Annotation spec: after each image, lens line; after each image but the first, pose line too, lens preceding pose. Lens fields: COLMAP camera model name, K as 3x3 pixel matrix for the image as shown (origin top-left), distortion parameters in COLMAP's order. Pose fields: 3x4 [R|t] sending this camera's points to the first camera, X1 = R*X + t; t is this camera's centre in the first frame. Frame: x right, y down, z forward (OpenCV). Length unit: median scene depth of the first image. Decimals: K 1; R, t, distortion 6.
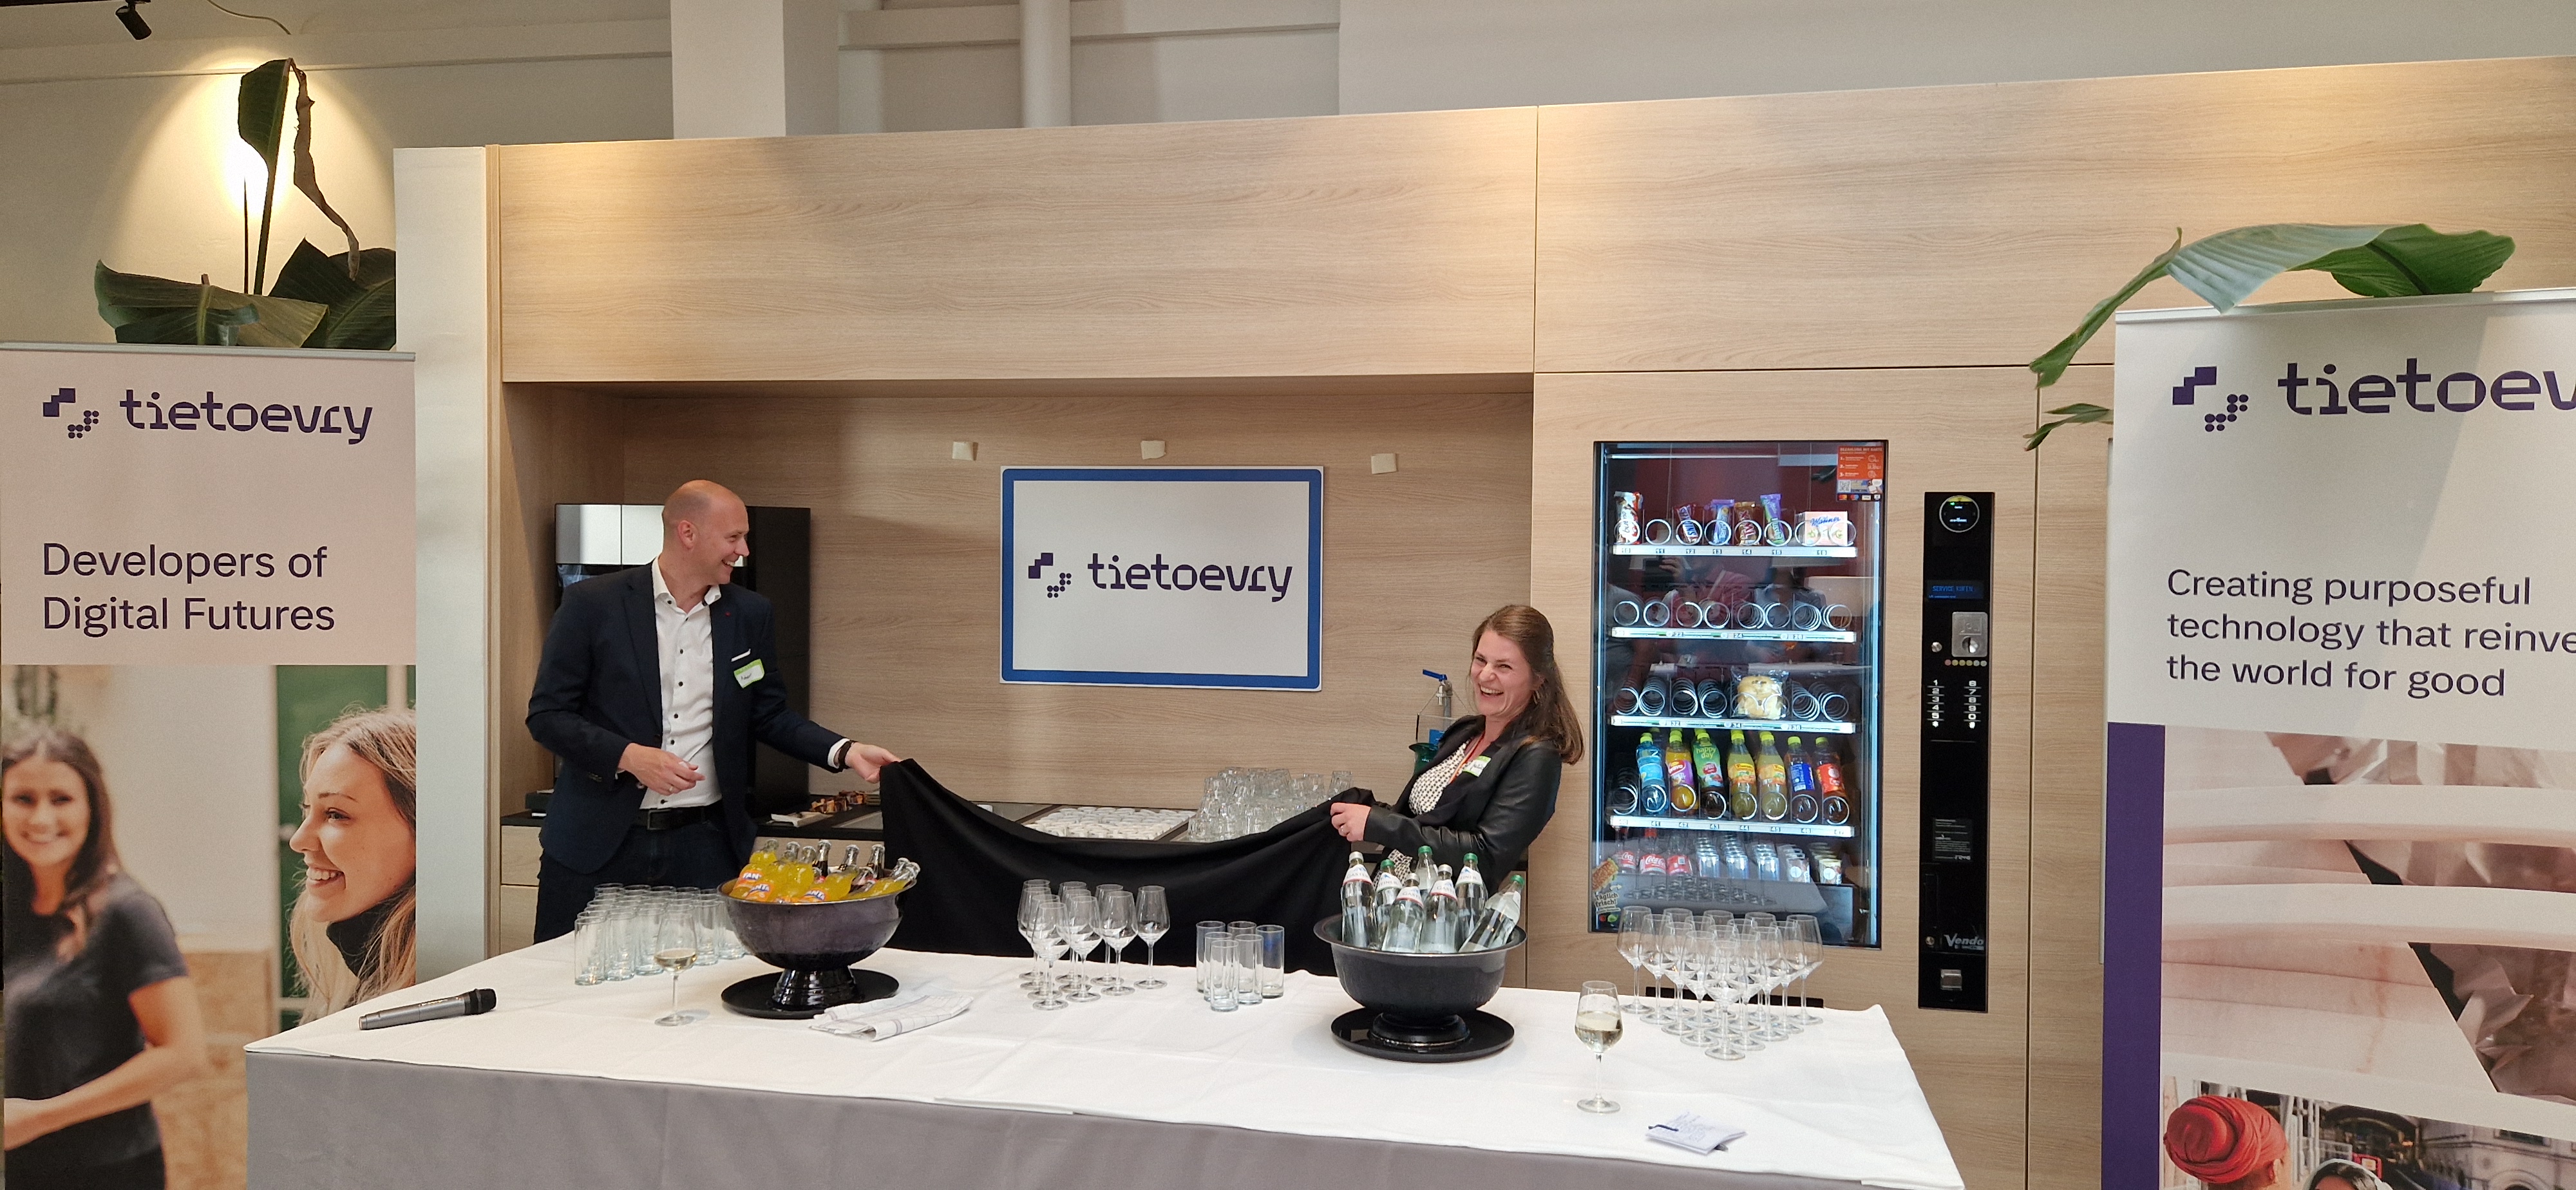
lens RADIAL K [[1660.1, 0, 1288.0], [0, 1660.1, 595.0], [0, 0, 1]] dist [0.002226, -0.000208]
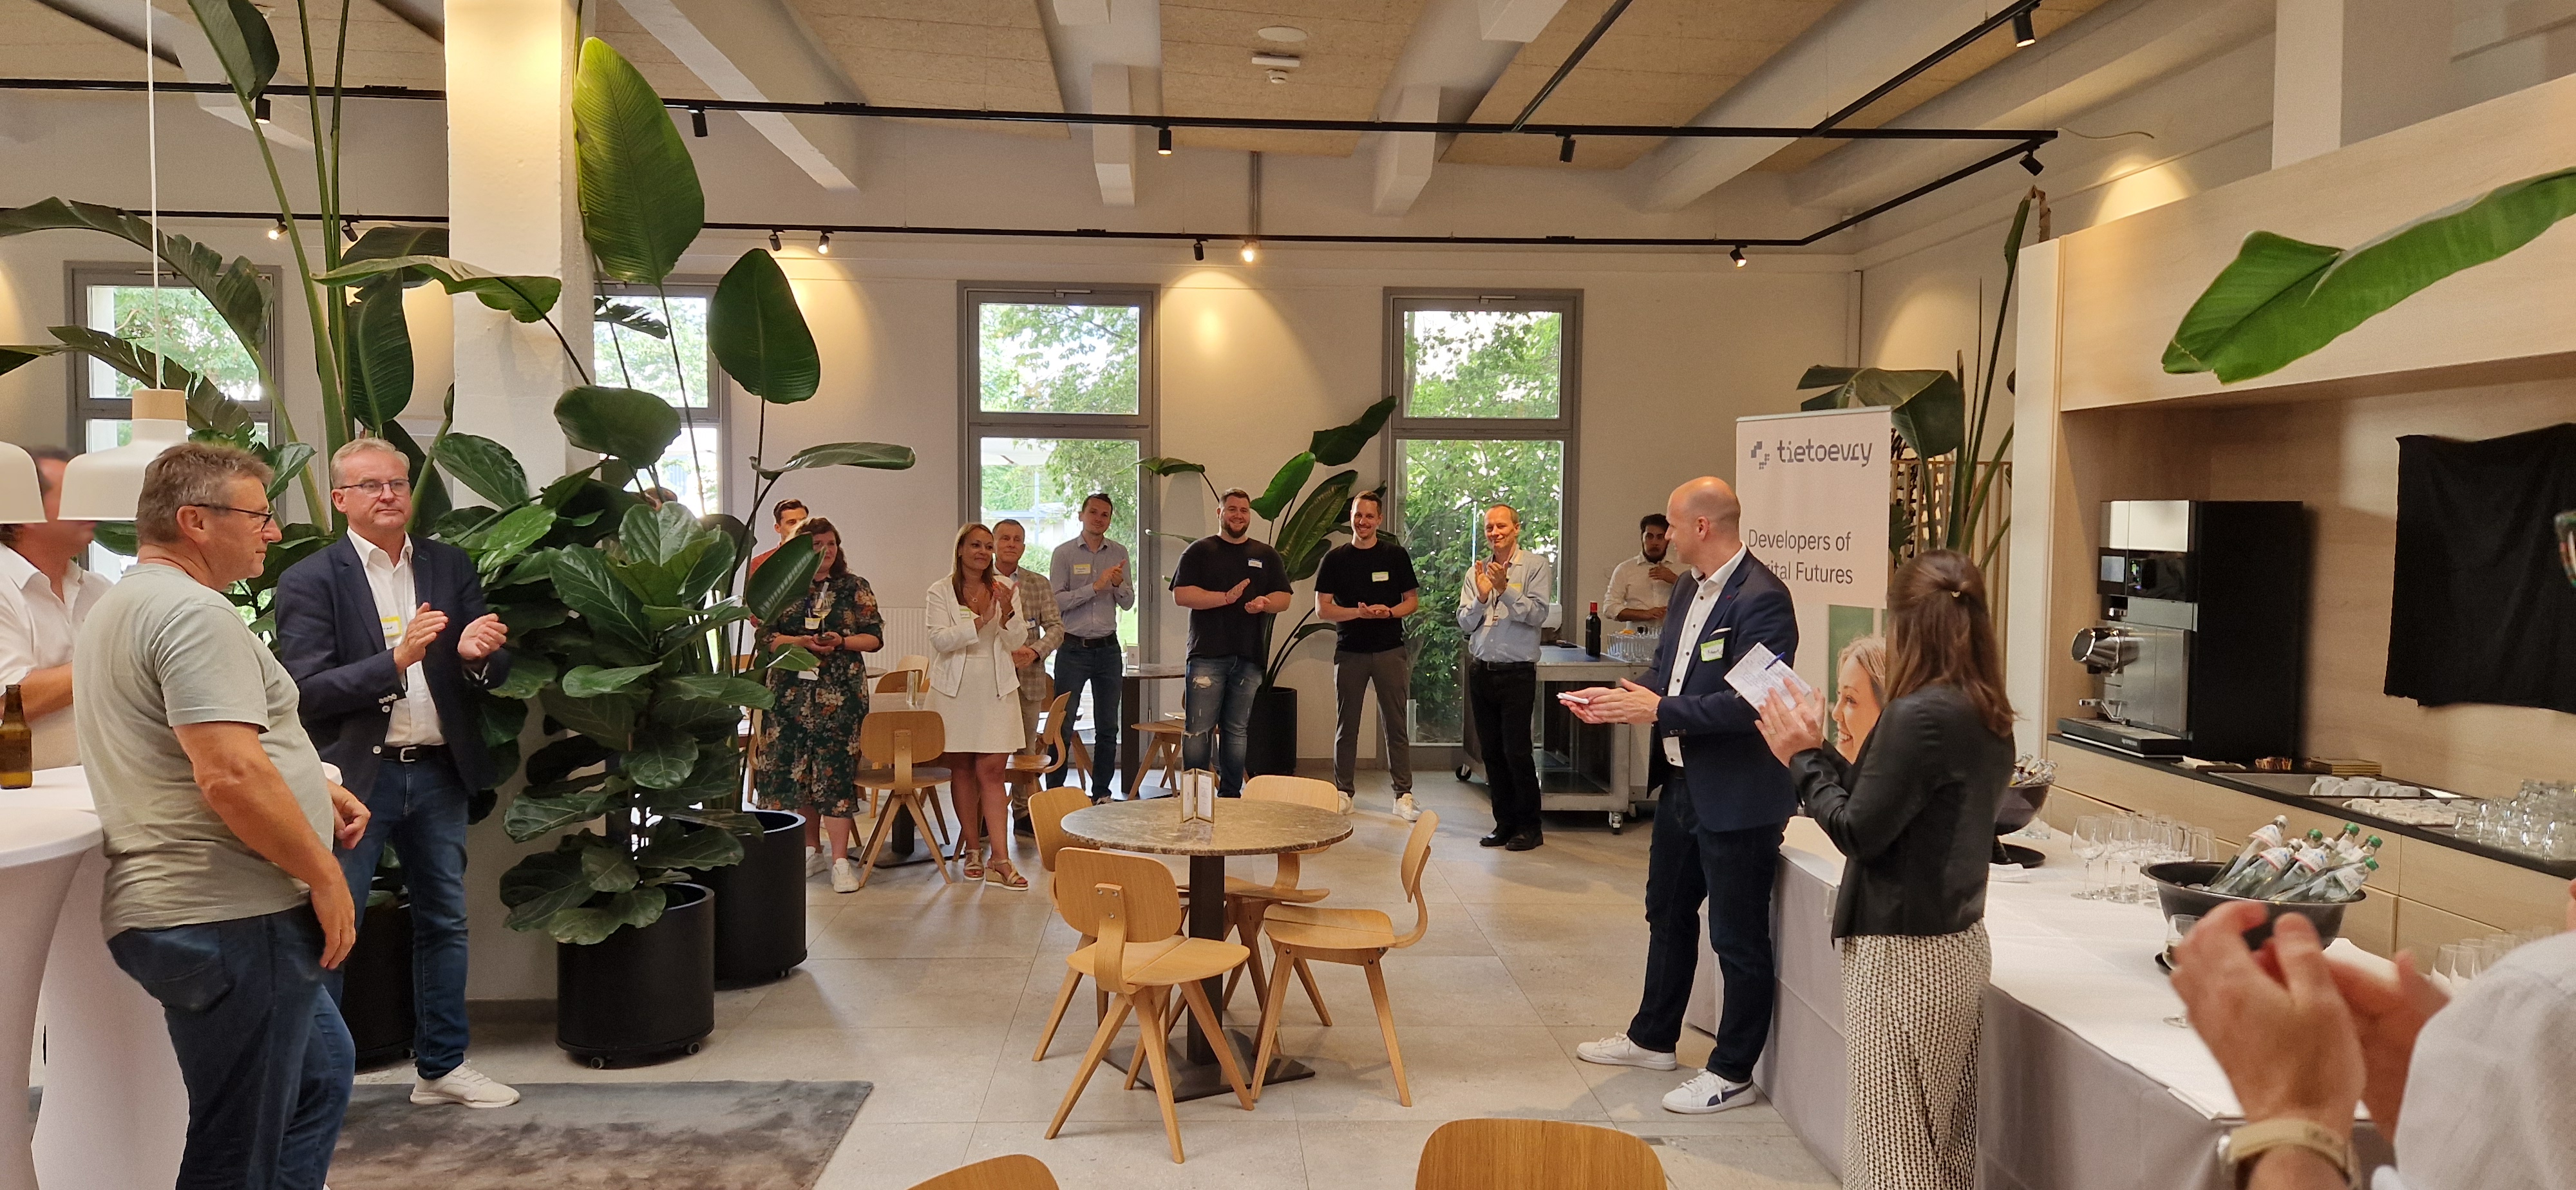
lens RADIAL K [[1660.1, 0, 1288.0], [0, 1660.1, 595.0], [0, 0, 1]] dist [0.002226, -0.000208]
pose [[0.236659, 0.040655, -0.970742, 0.697150], [-0.039349, 0.998705, 0.032234, 0.001239], [0.970796, 0.030569, 0.237952, 0.077956]]
